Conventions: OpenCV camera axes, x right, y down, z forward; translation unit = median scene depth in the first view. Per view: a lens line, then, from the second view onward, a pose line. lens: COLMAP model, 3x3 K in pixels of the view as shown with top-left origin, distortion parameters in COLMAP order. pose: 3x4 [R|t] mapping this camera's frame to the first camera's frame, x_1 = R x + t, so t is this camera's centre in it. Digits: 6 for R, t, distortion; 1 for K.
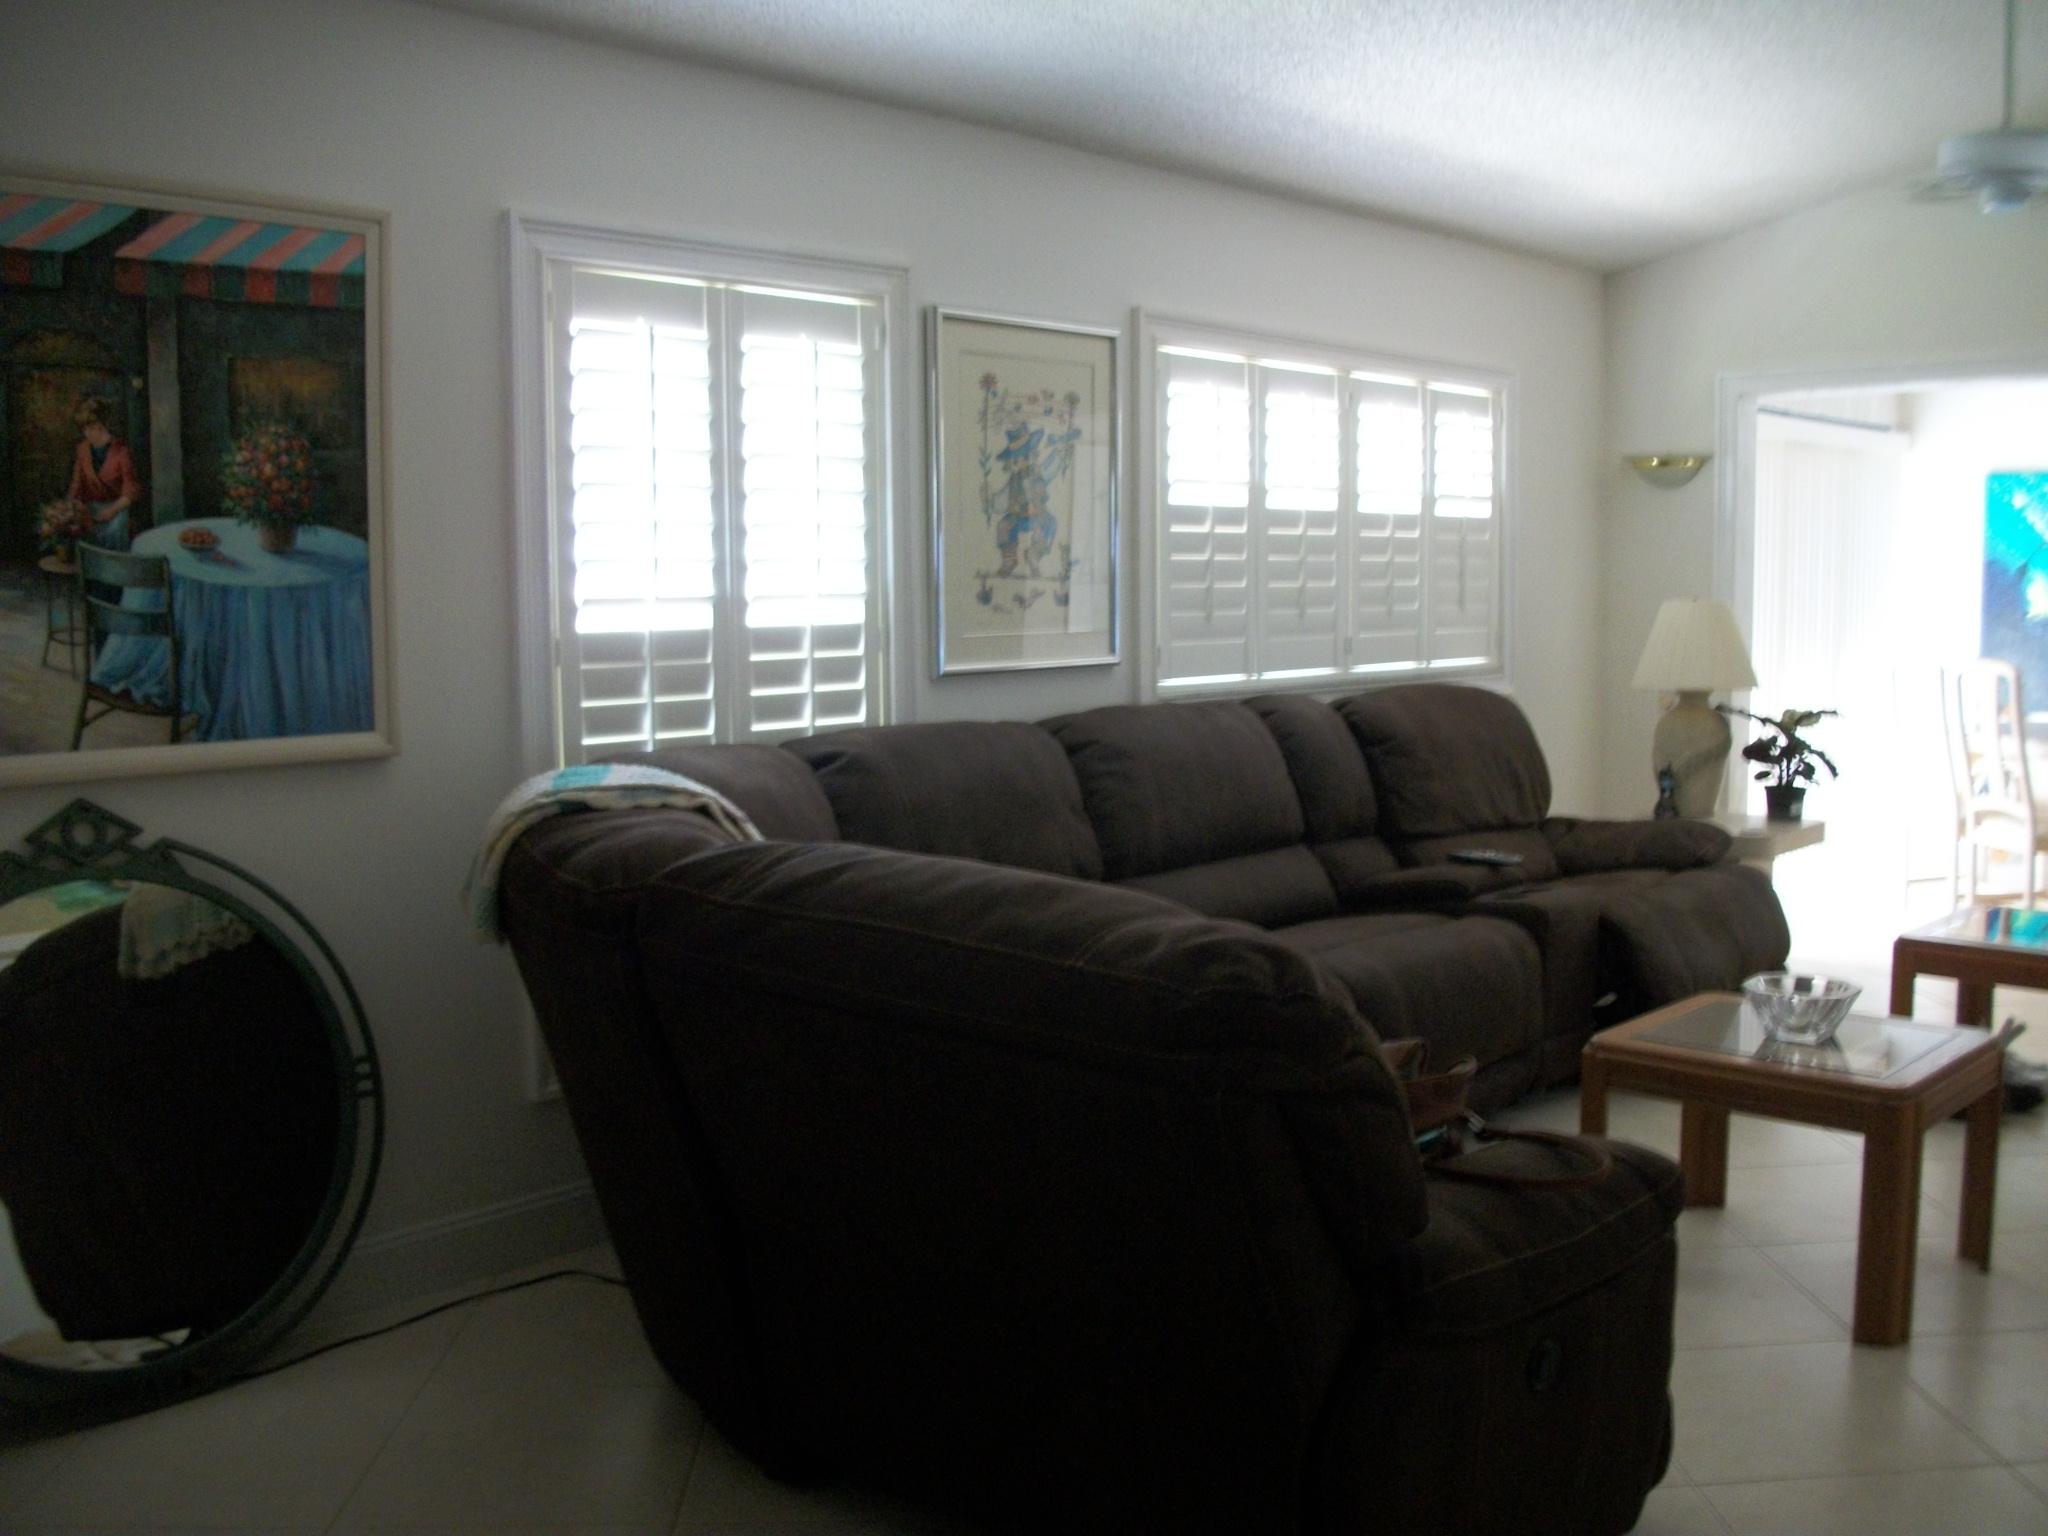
lens RADIAL K [[1964.1, 0, 1092.3], [0, 1964.1, 793.5], [0, 0, 1]] dist [-0.103874, 0.000000]
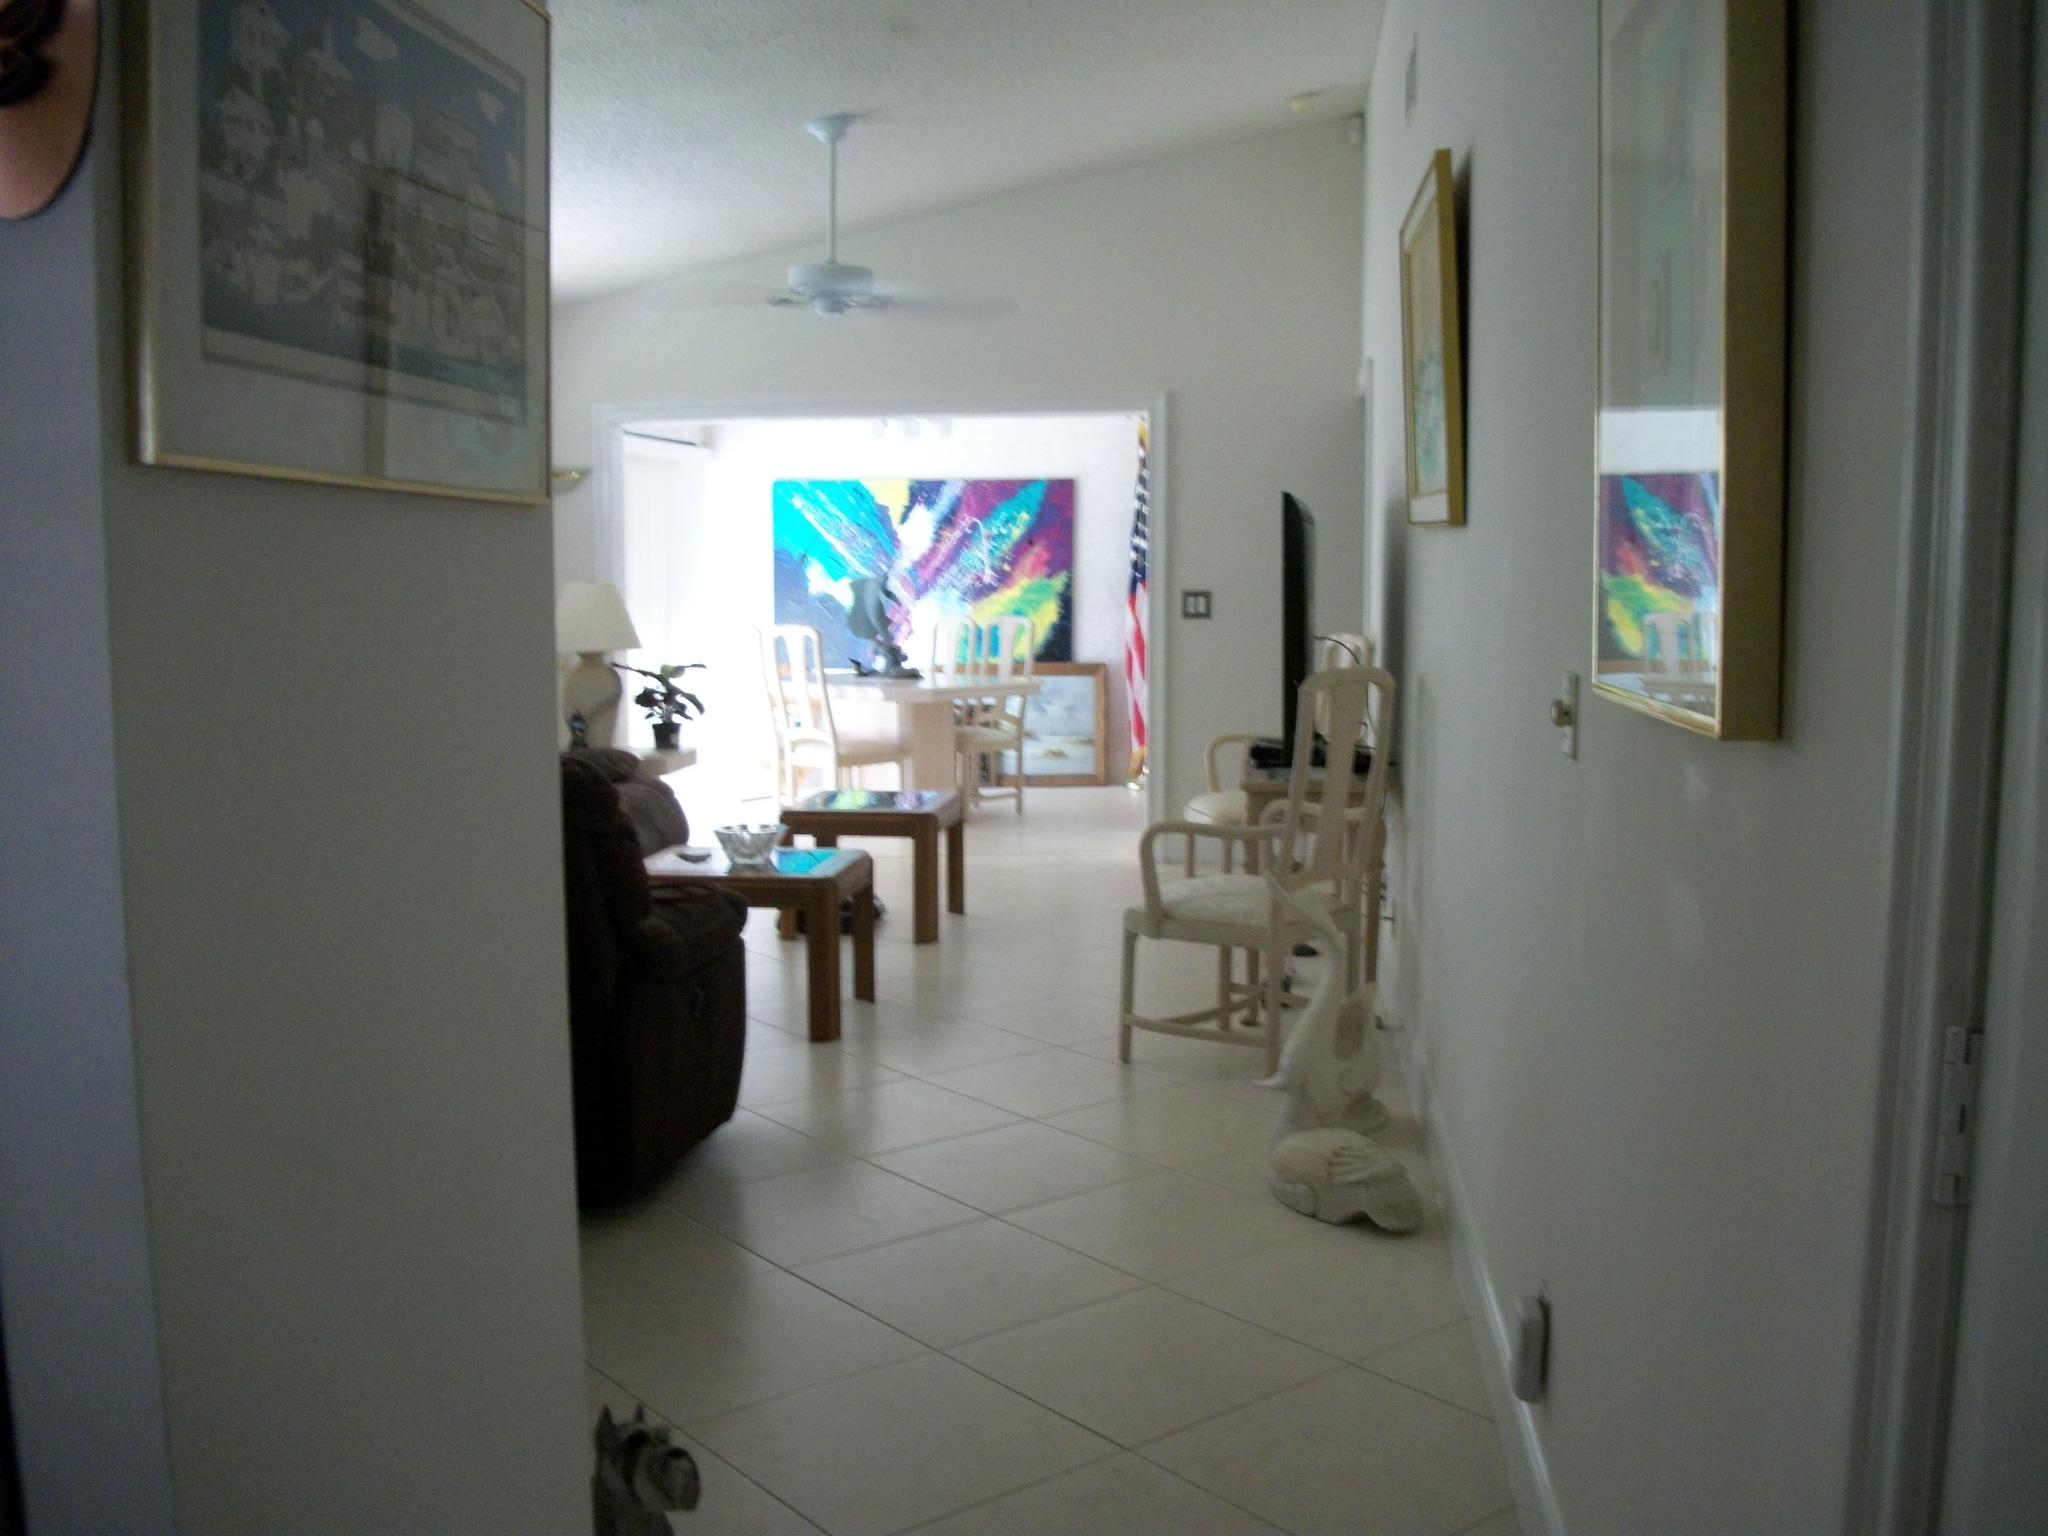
lens RADIAL K [[1964.1, 0, 1016.6], [0, 1964.1, 764.8], [0, 0, 1]] dist [-0.103874, 0.000000]
pose [[0.832358, -0.049437, 0.552029, -0.175036], [0.053882, 0.998514, 0.008177, 0.026050], [-0.551613, 0.022938, 0.833785, -0.232901]]
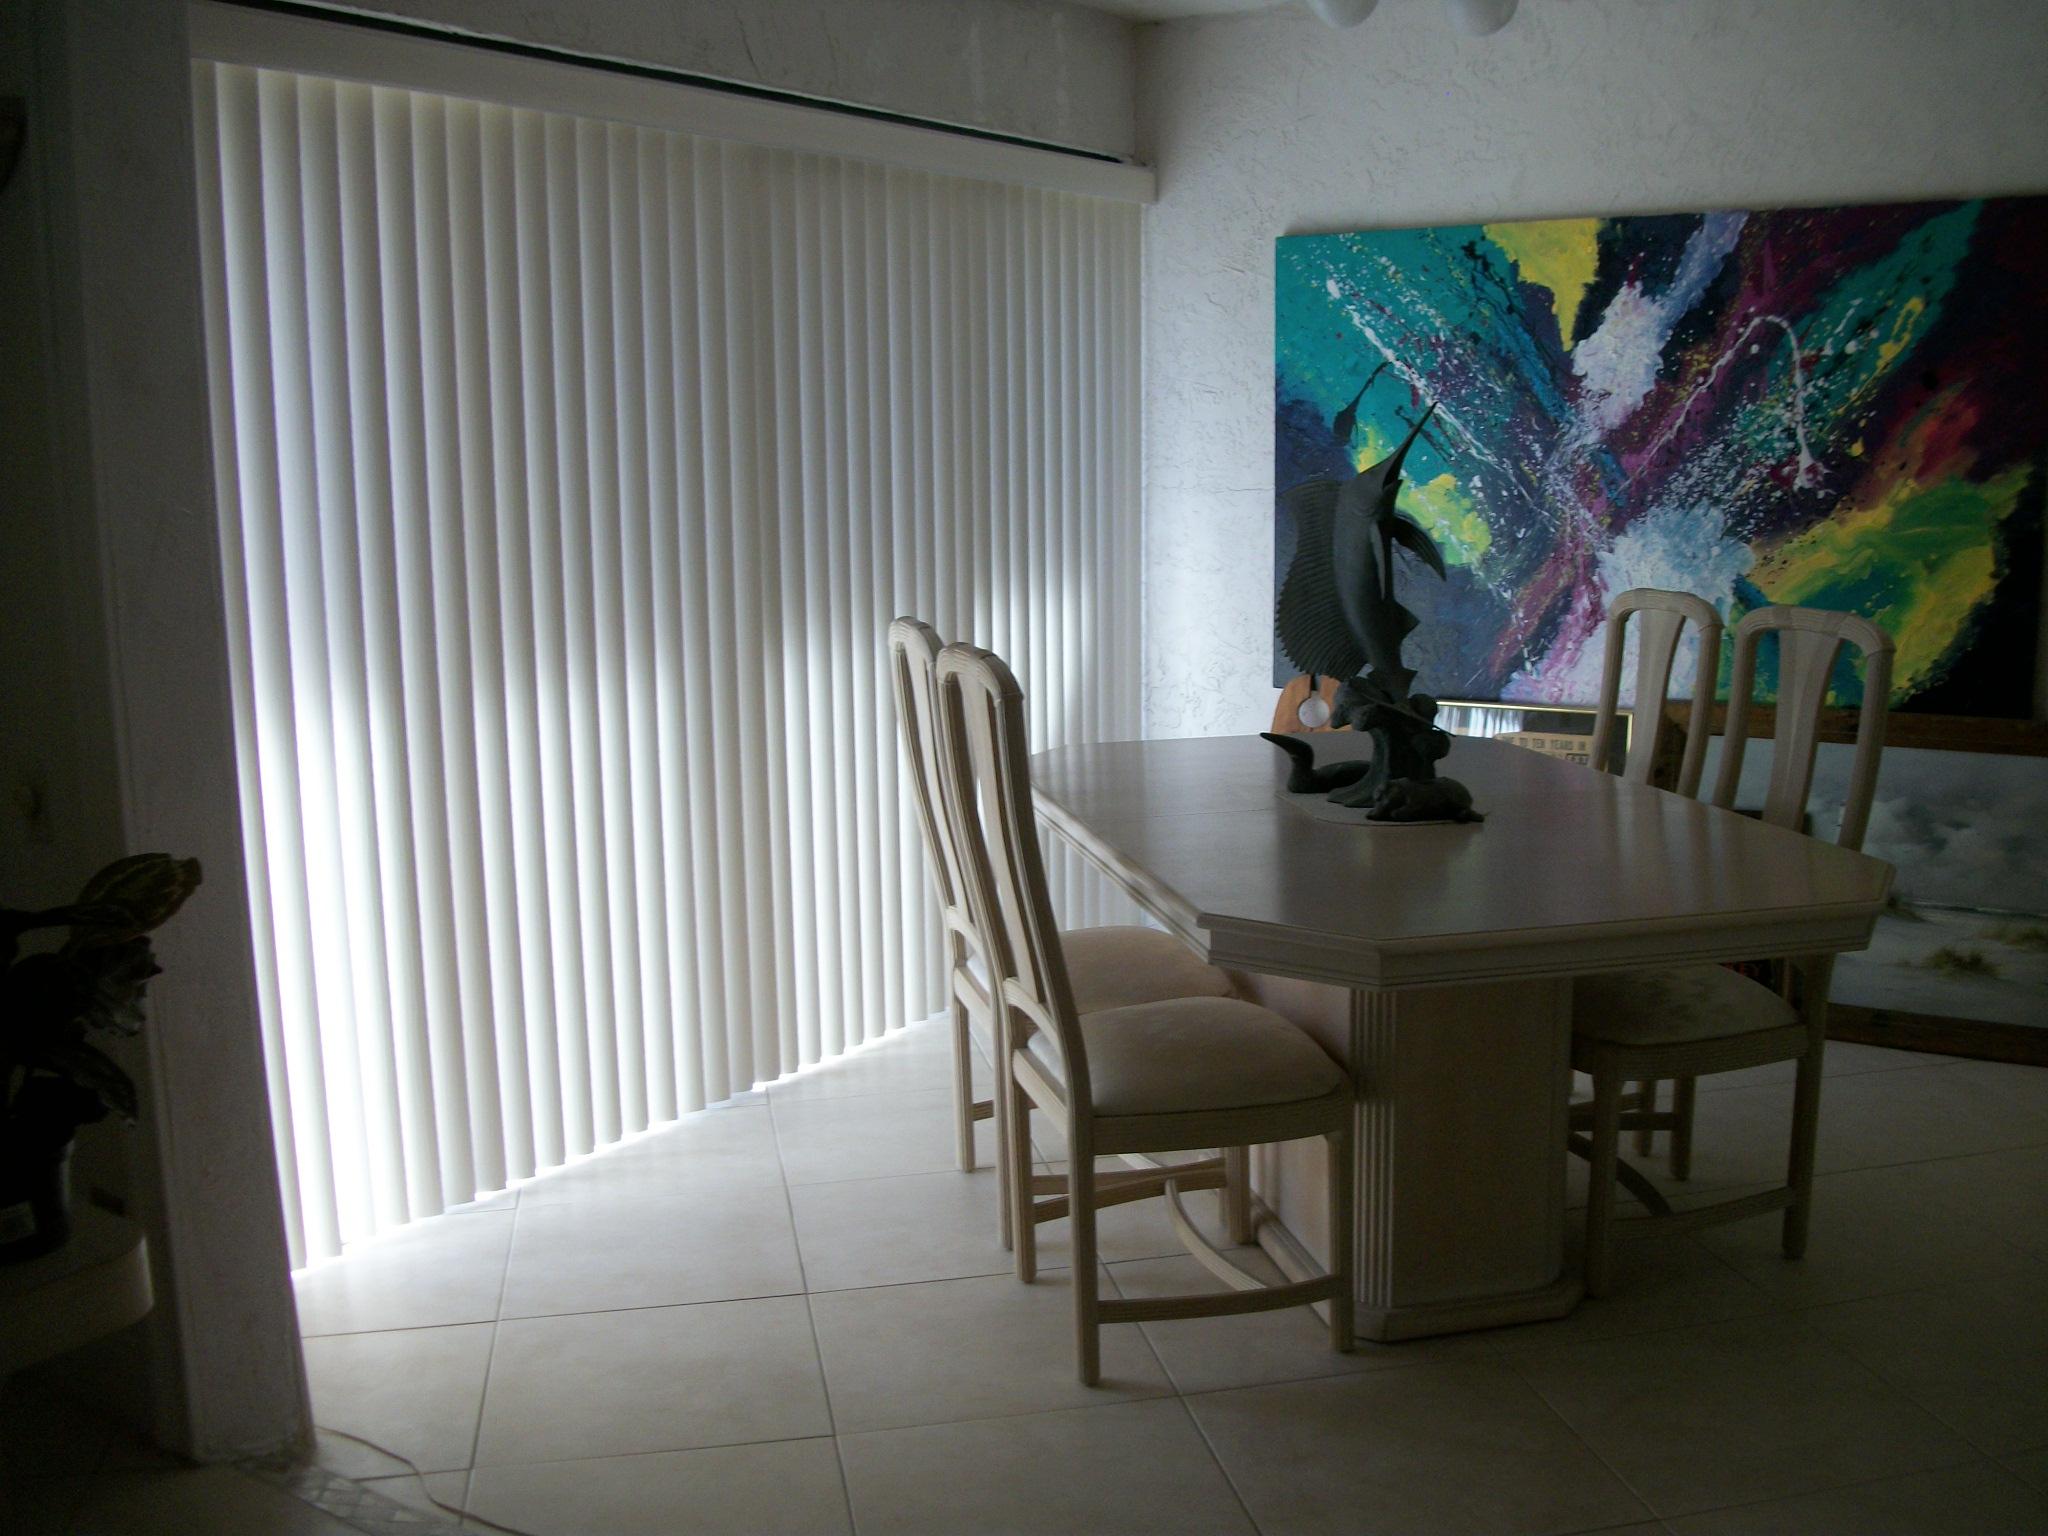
lens RADIAL K [[1964.1, 0, 1034.0], [0, 1964.1, 784.6], [0, 0, 1]] dist [-0.103874, 0.000000]
pose [[0.992775, -0.020306, 0.118258, 0.489939], [0.012507, 0.997720, 0.066323, -0.077954], [-0.119335, -0.064365, 0.990766, 0.687654]]
